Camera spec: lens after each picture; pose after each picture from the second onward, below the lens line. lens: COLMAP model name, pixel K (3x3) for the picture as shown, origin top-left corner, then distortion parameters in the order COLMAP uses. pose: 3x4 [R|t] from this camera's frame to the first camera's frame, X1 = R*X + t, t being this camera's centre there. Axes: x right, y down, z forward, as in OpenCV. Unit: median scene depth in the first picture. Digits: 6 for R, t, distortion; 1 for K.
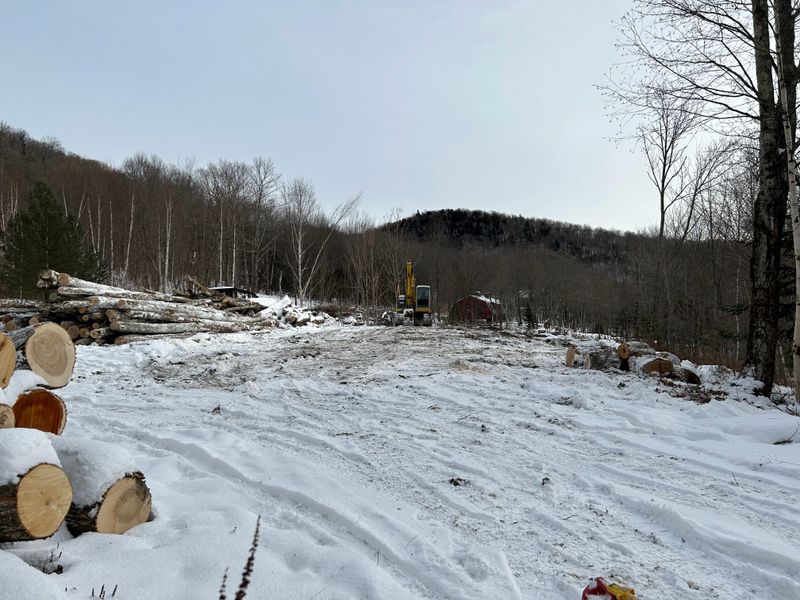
lens RADIAL K [[597.8, 0, 399.2], [0, 597.8, 296.6], [0, 0, 1]] dist [0.049419, -0.055309]
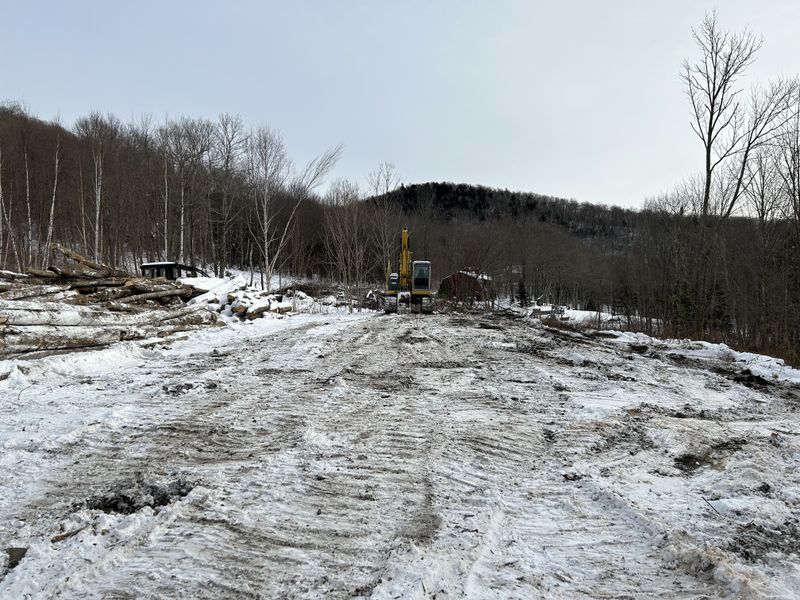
lens RADIAL K [[597.8, 0, 399.2], [0, 597.8, 296.6], [0, 0, 1]] dist [0.049419, -0.055309]
pose [[0.999622, -0.001464, 0.027440, -0.008092], [0.000327, 0.999142, 0.041404, -0.003226], [-0.027477, -0.041380, 0.998766, 0.173546]]
